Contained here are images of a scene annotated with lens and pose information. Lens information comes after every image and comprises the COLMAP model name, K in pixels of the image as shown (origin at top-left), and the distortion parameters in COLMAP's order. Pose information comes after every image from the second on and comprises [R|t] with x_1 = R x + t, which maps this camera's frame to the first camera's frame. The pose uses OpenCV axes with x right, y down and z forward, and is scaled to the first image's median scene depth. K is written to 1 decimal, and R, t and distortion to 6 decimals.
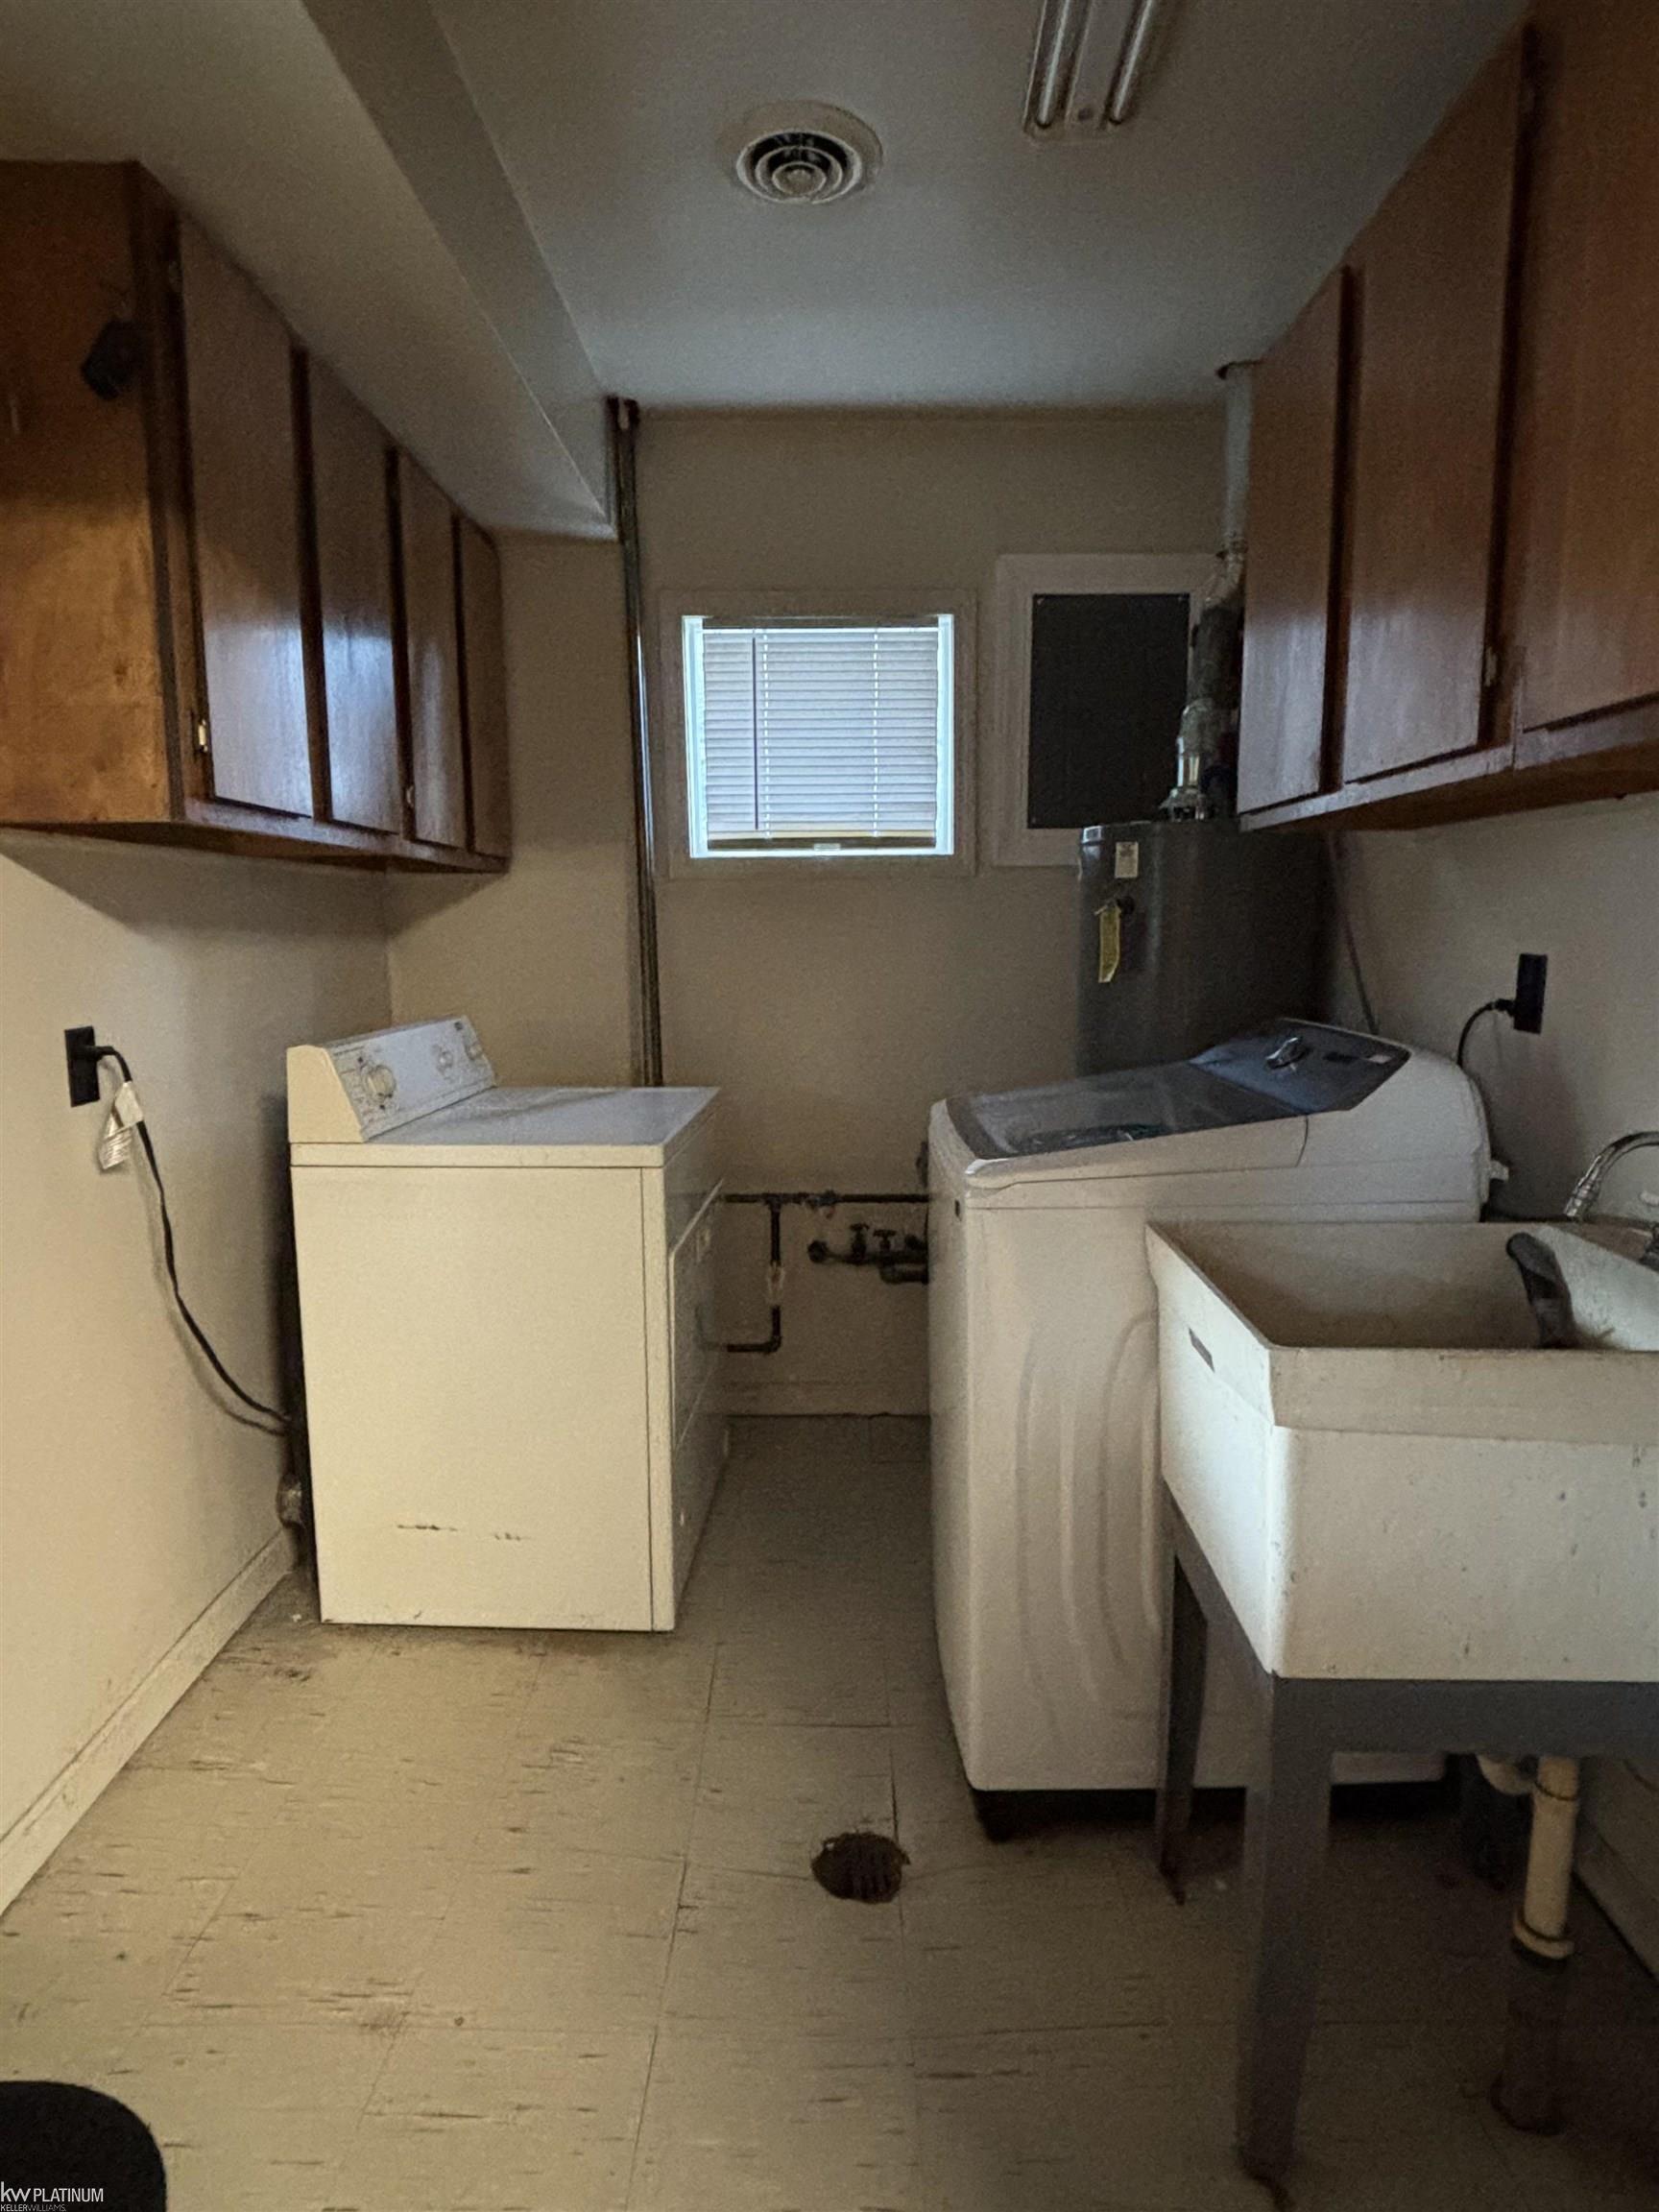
lens RADIAL K [[1247.5, 0, 845.4], [0, 1247.5, 1096.1], [0, 0, 1]] dist [0.004100, -0.011627]
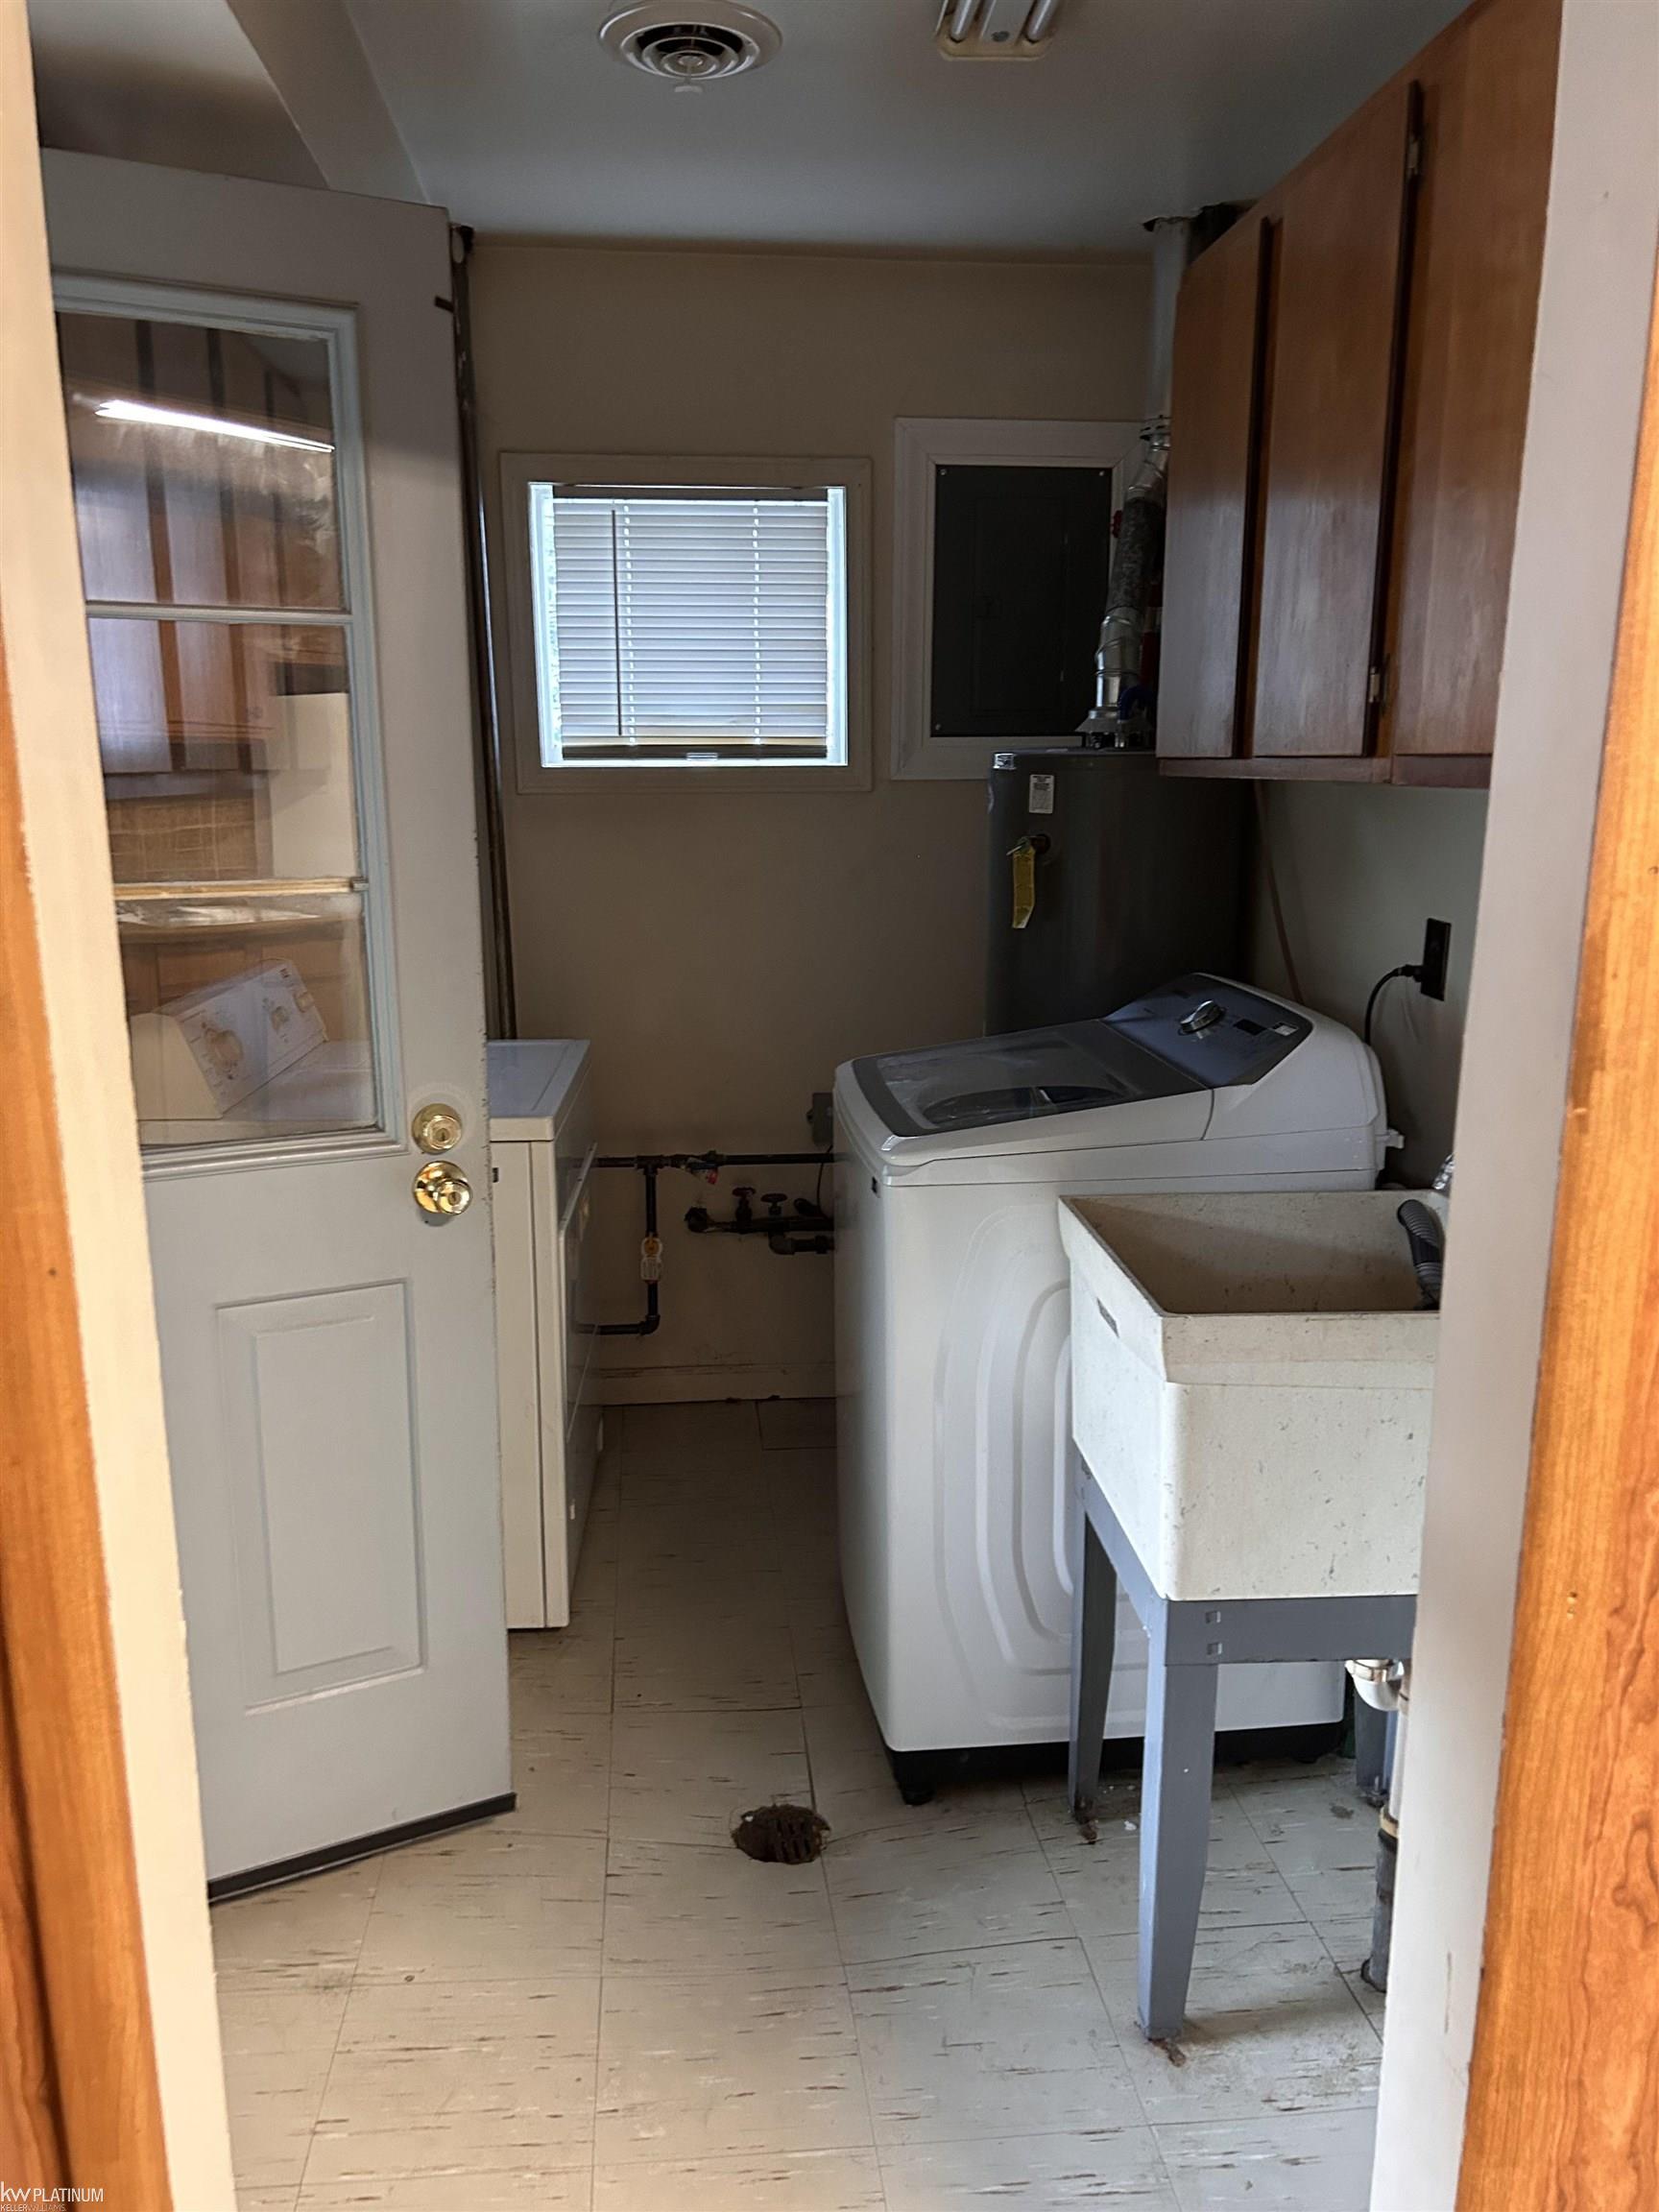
lens RADIAL K [[1656.7, 0, 832.6], [0, 1656.7, 1114.1], [0, 0, 1]] dist [0.035102, -0.035335]
pose [[0.995310, -0.015229, 0.095526, -0.059260], [0.008220, 0.997273, 0.073339, -0.054993], [-0.096382, -0.072210, 0.992722, -0.267994]]
